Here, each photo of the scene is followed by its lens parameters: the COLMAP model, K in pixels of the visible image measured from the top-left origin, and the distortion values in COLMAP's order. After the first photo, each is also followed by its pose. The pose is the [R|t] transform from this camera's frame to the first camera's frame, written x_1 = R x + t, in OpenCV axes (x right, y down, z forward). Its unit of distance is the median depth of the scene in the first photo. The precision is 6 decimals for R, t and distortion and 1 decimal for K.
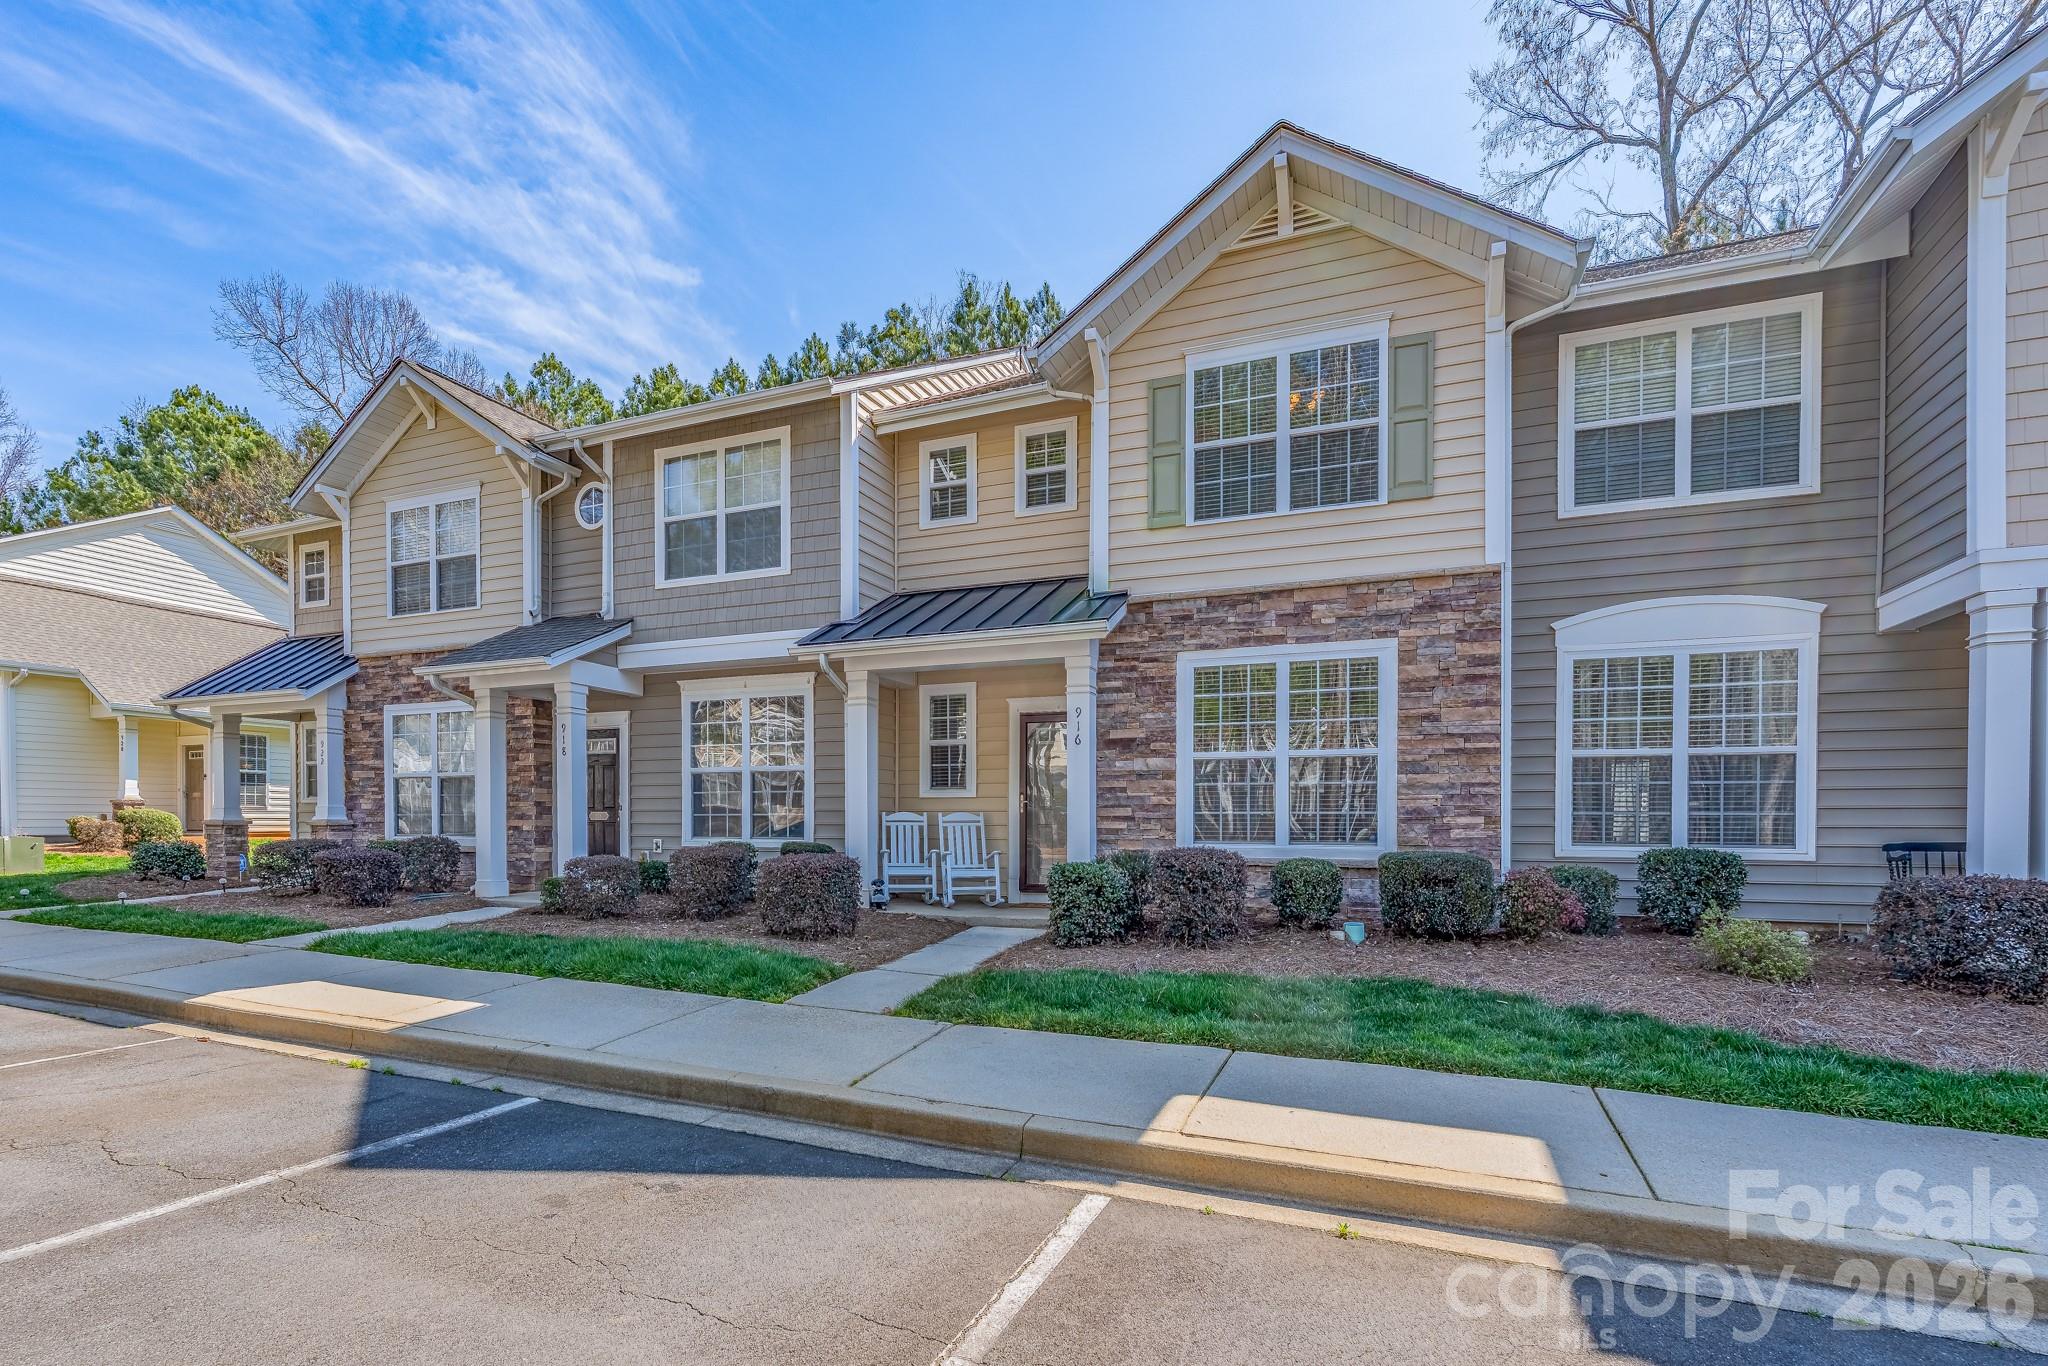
lens RADIAL K [[928.1, 0, 1041.2], [0, 928.1, 830.4], [0, 0, 1]] dist [-0.001281, -0.000065]
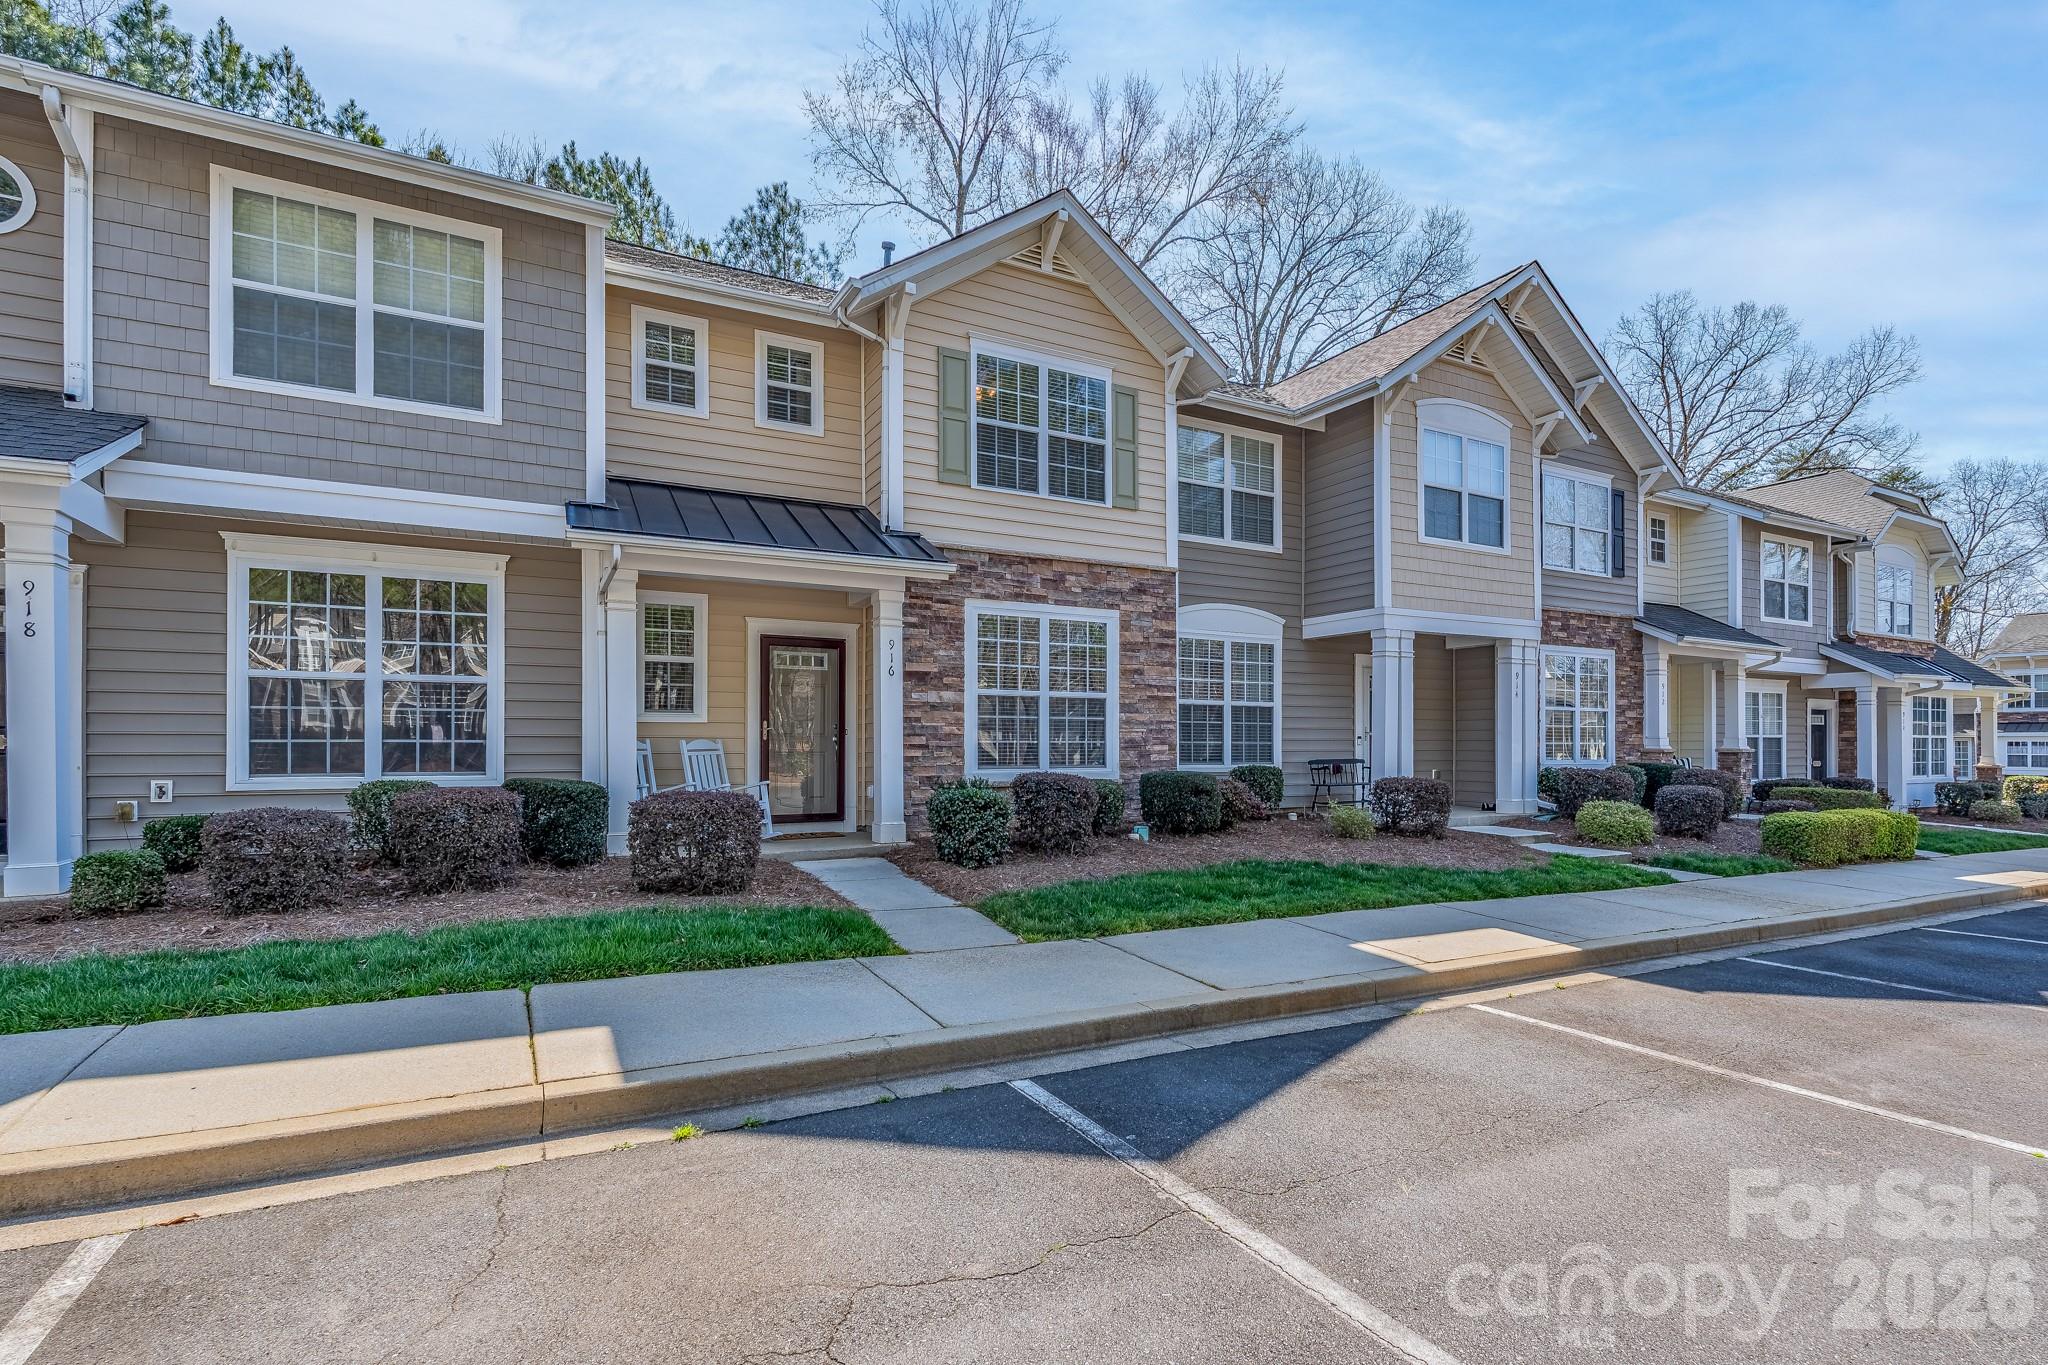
lens RADIAL K [[928.1, 0, 969.8], [0, 928.1, 733.5], [0, 0, 1]] dist [-0.001281, -0.000065]
pose [[0.669164, 0.005843, 0.743092, -0.704635], [0.006133, 0.999892, -0.013386, -0.014062], [-0.743090, 0.013515, 0.669055, 0.259124]]
